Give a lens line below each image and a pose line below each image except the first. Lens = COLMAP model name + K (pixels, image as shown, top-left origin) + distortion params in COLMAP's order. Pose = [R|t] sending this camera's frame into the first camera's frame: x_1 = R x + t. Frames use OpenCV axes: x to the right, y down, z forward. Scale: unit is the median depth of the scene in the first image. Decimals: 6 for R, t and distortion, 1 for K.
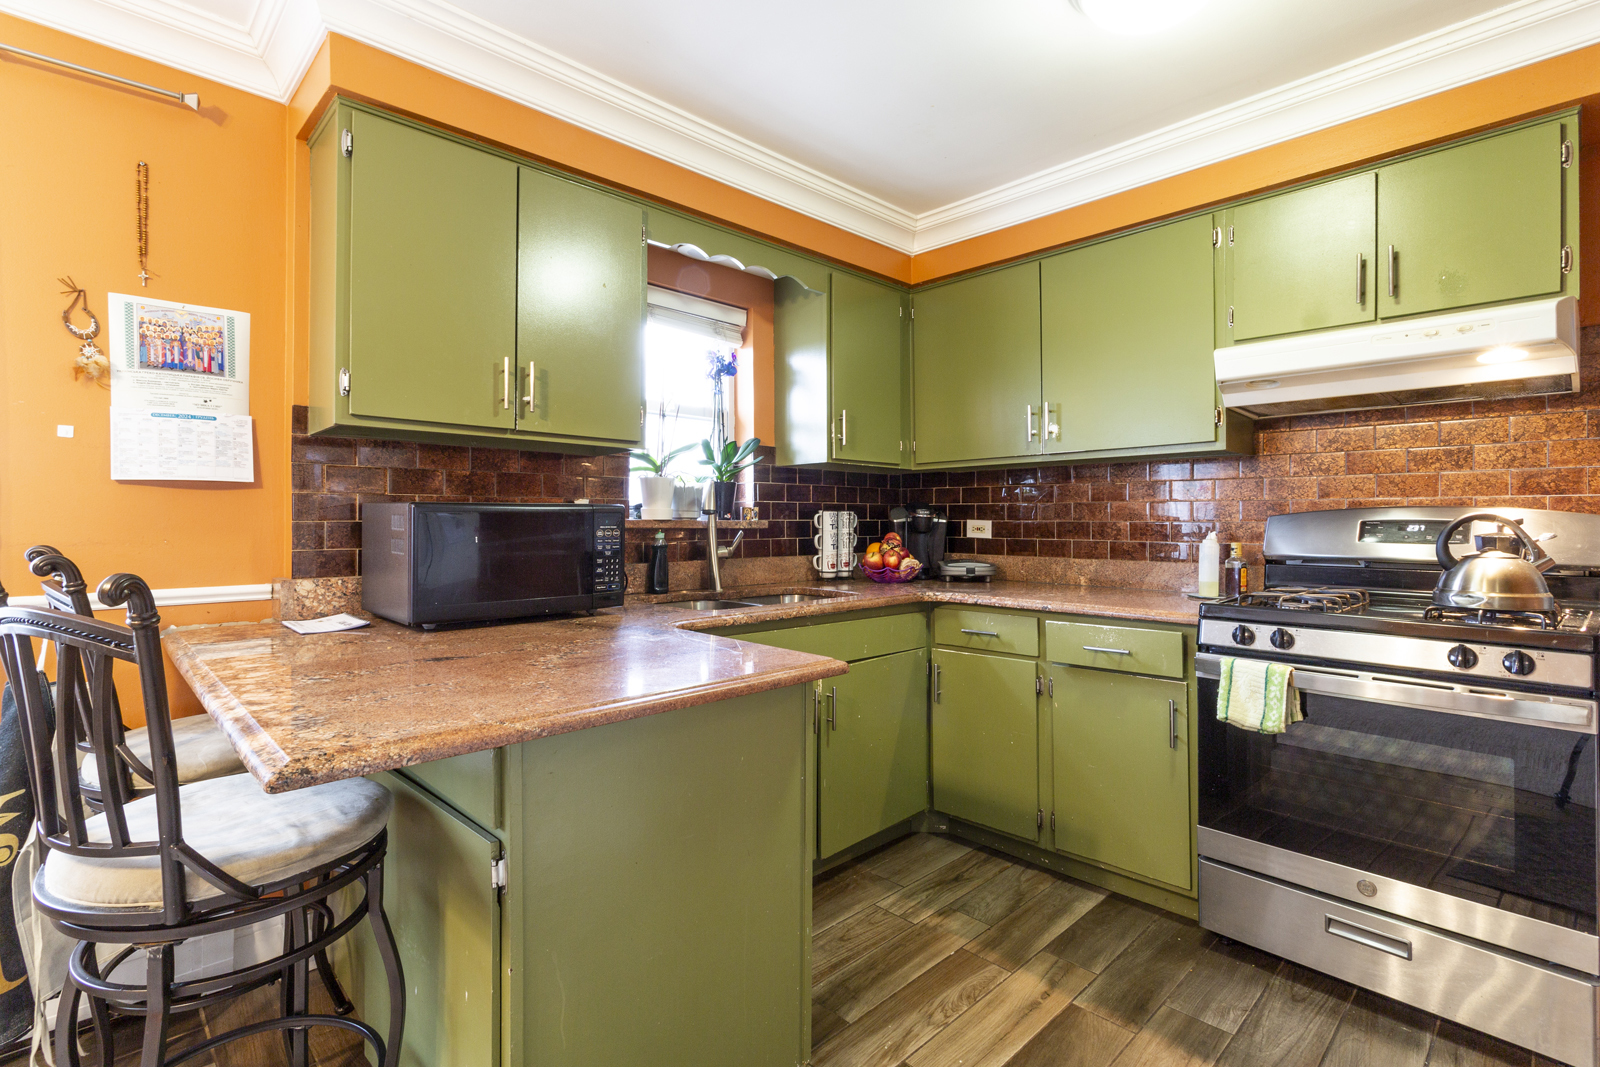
lens RADIAL K [[767.3, 0, 799.2], [0, 767.3, 524.0], [0, 0, 1]] dist [0.000849, 0.000357]
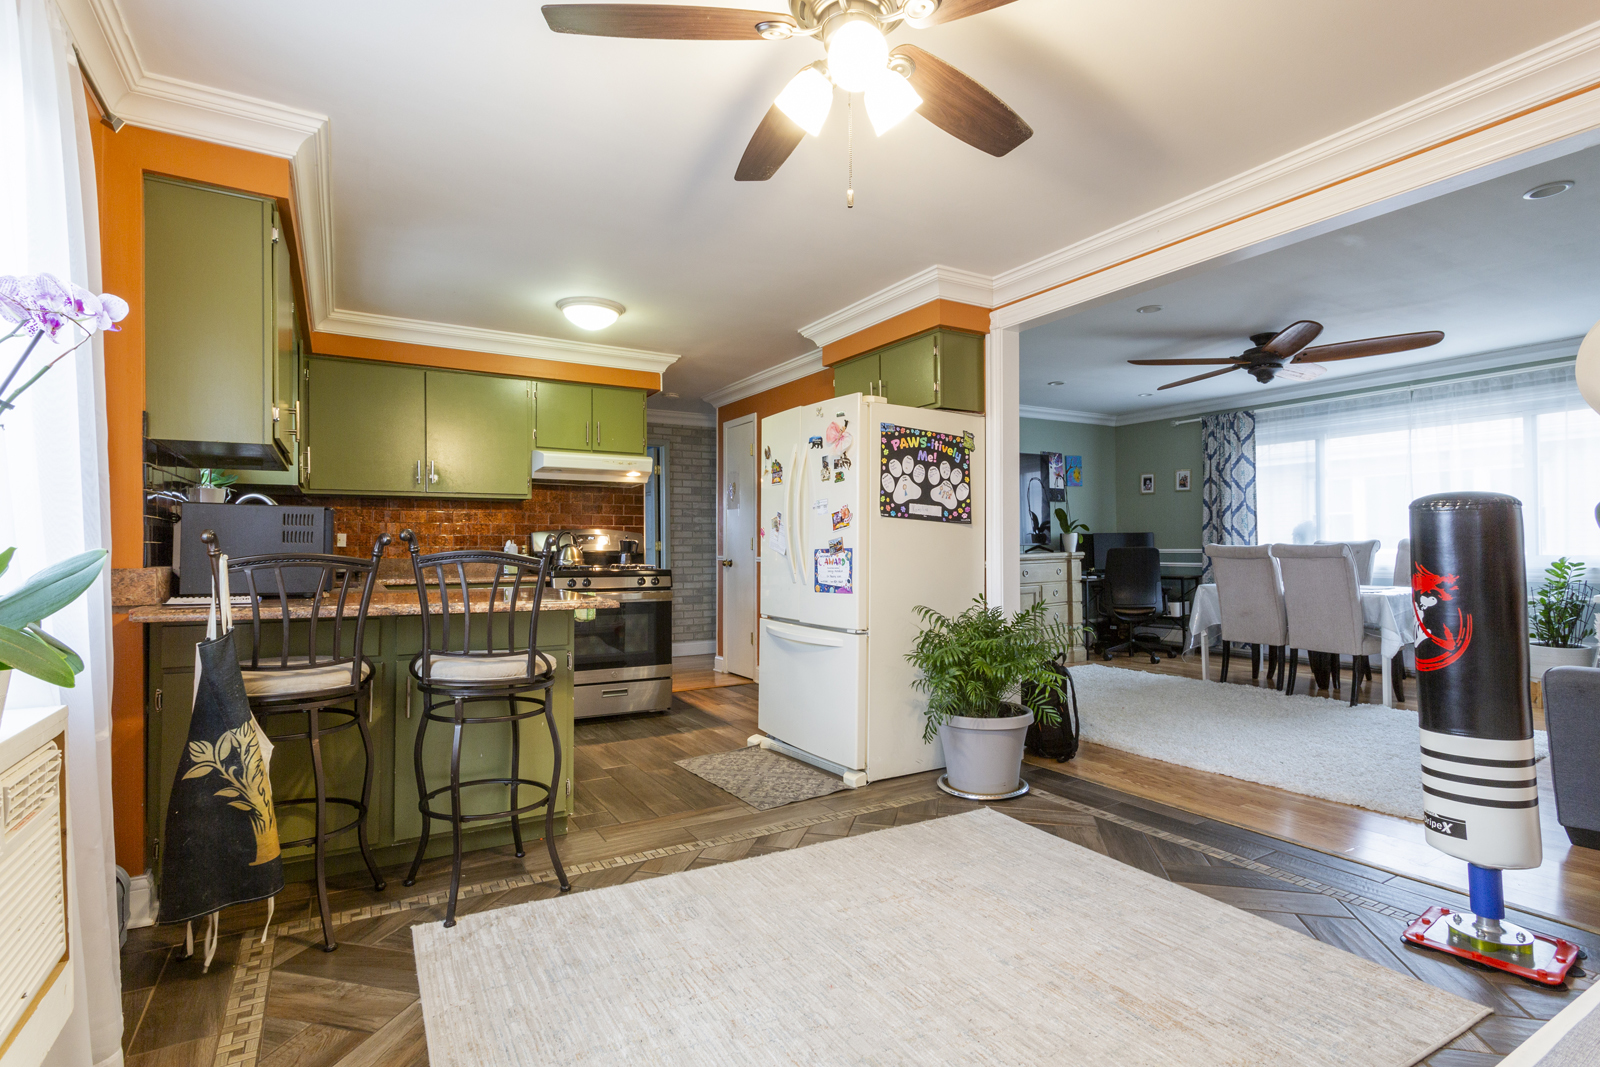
lens RADIAL K [[753.6, 0, 799.1], [0, 753.6, 544.1], [0, 0, 1]] dist [-0.002658, -0.000682]
pose [[0.223561, 0.005939, 0.974672, -1.096050], [0.006735, 0.999948, -0.007638, 0.038281], [-0.974667, 0.008272, 0.223509, -0.122026]]
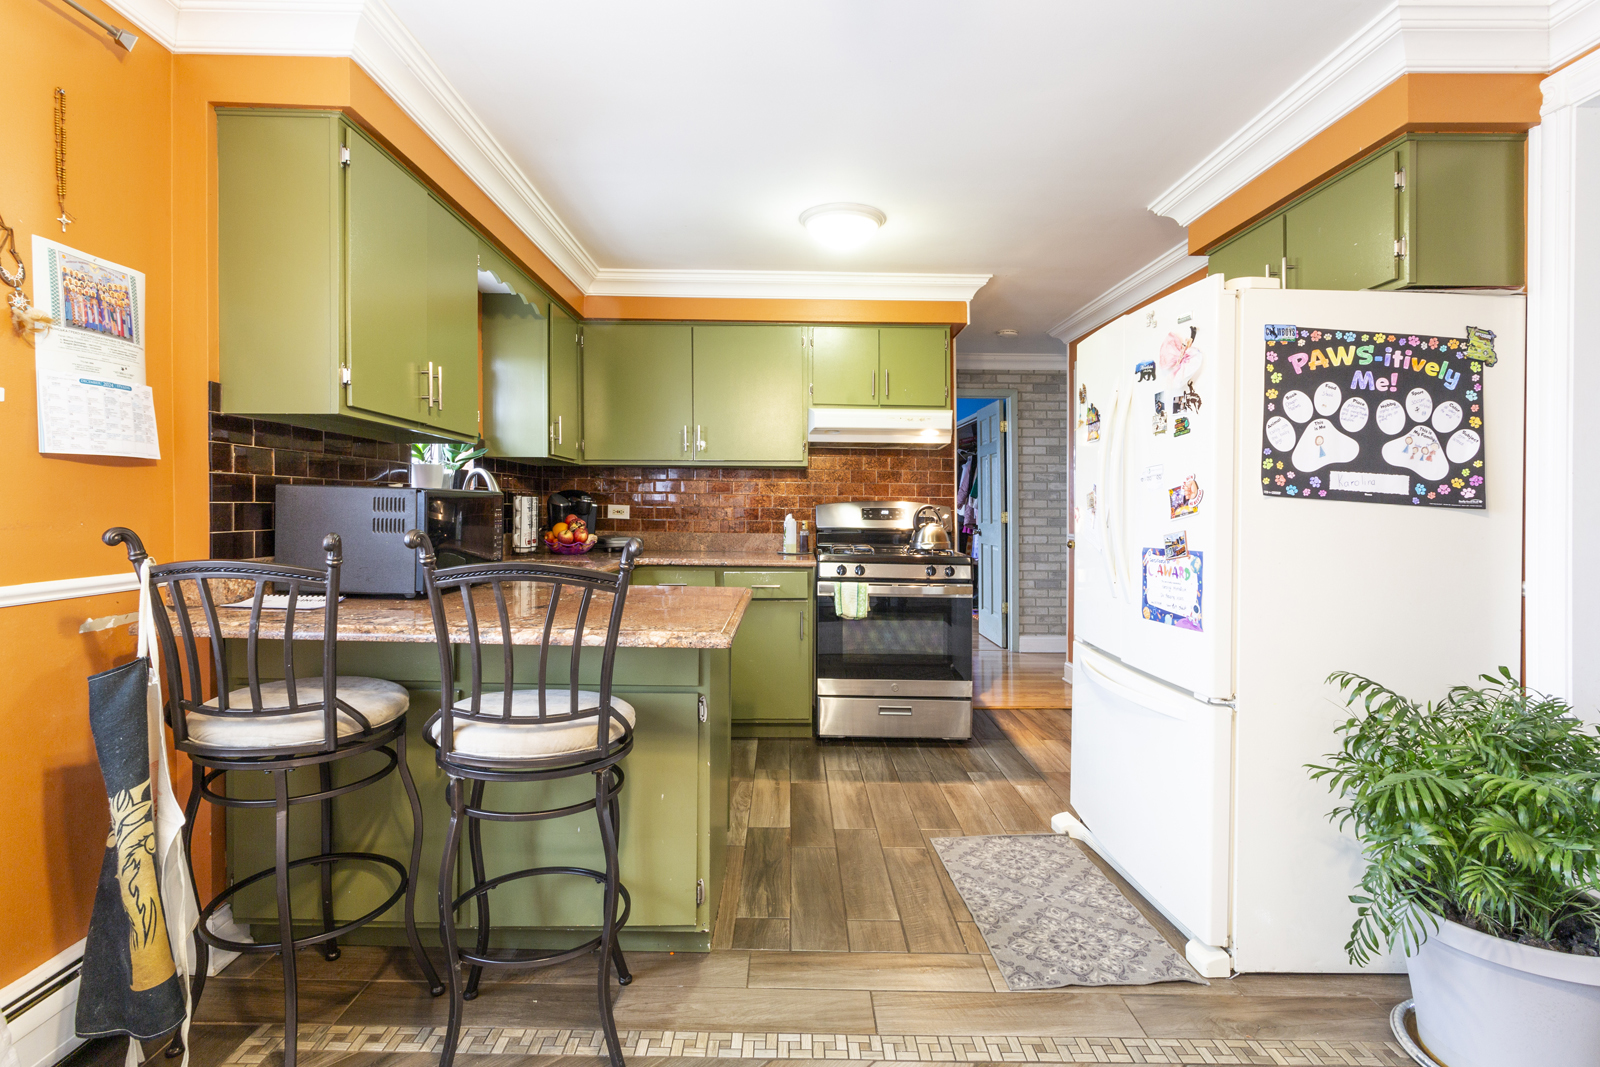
lens RADIAL K [[763.3, 0, 801.6], [0, 763.3, 500.9], [0, 0, 1]] dist [0.005342, 0.001123]
pose [[0.684130, 0.014068, 0.729224, -0.627362], [-0.009698, 0.999901, -0.010191, -0.001835], [-0.729296, -0.000100, 0.684199, -0.145744]]
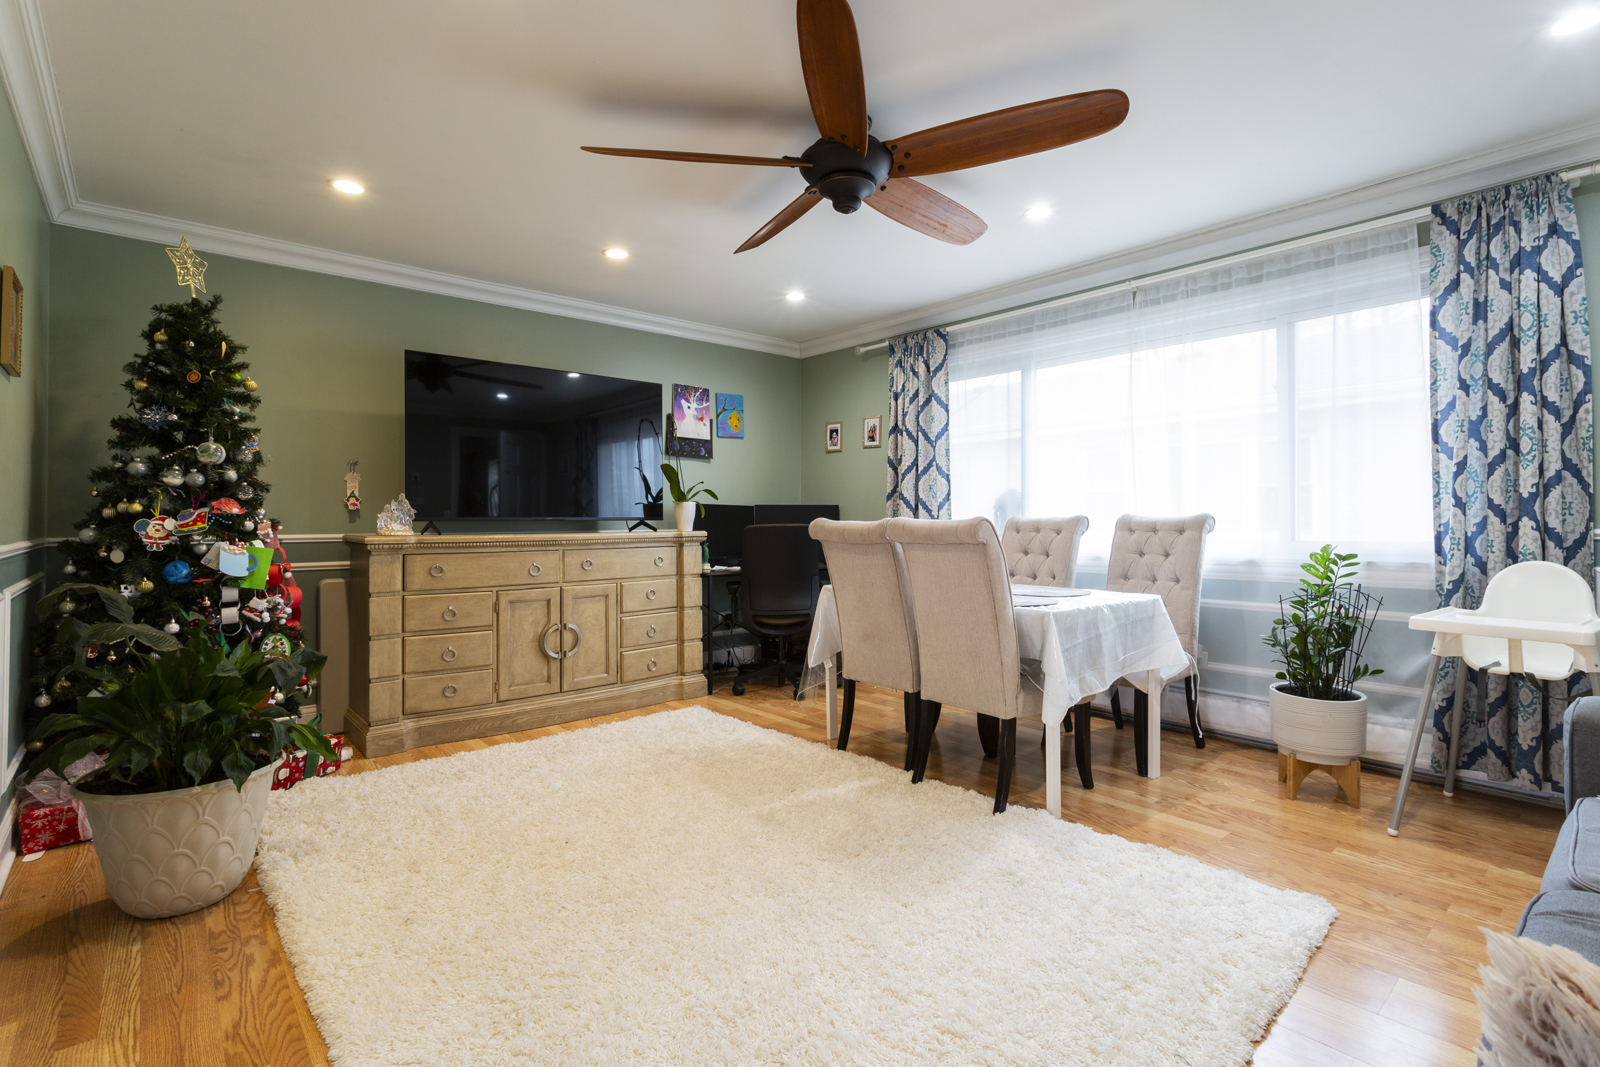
lens RADIAL K [[767.3, 0, 799.2], [0, 767.3, 524.0], [0, 0, 1]] dist [0.000849, 0.000357]
pose [[0.039034, 0.006369, 0.999218, -0.090805], [-0.002480, 0.999977, -0.006277, 0.046259], [-0.999235, -0.002233, 0.039049, -0.772487]]
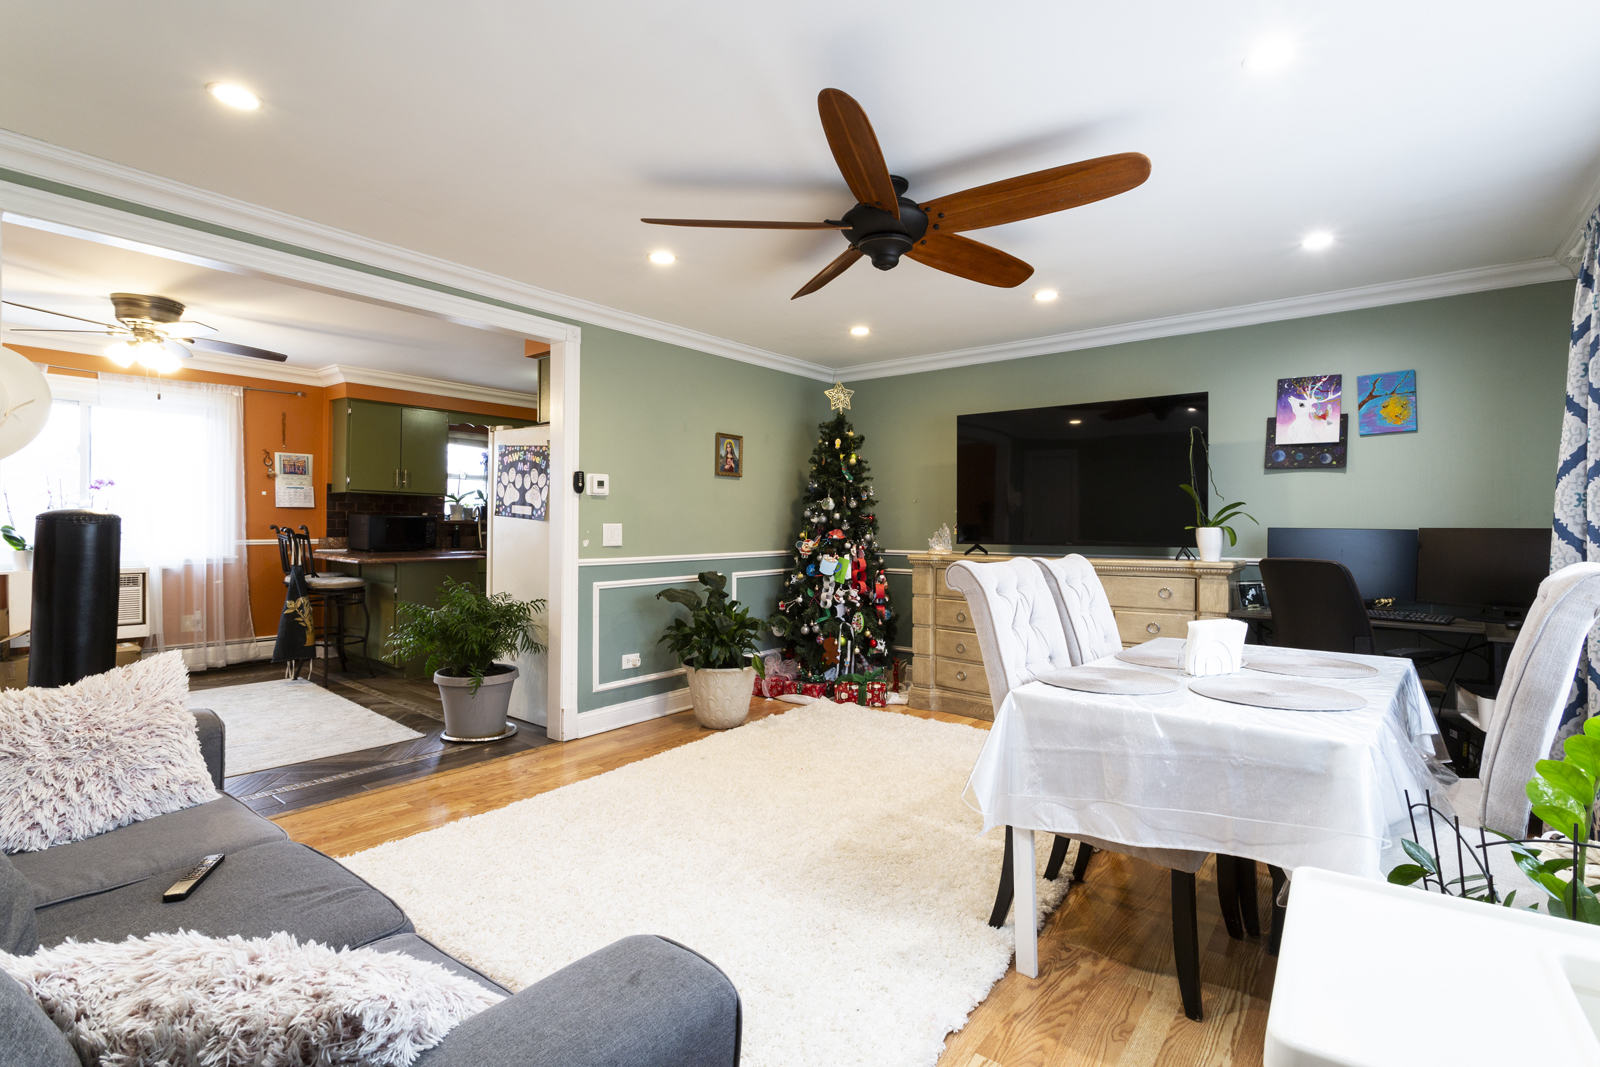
lens RADIAL K [[756.2, 0, 799.9], [0, 756.2, 525.1], [0, 0, 1]] dist [0.001596, -0.000067]
pose [[0.990660, 0.014444, 0.135586, 0.650869], [-0.014515, 0.999895, -0.000470, -0.005731], [-0.135578, -0.001503, 0.990765, -1.790586]]
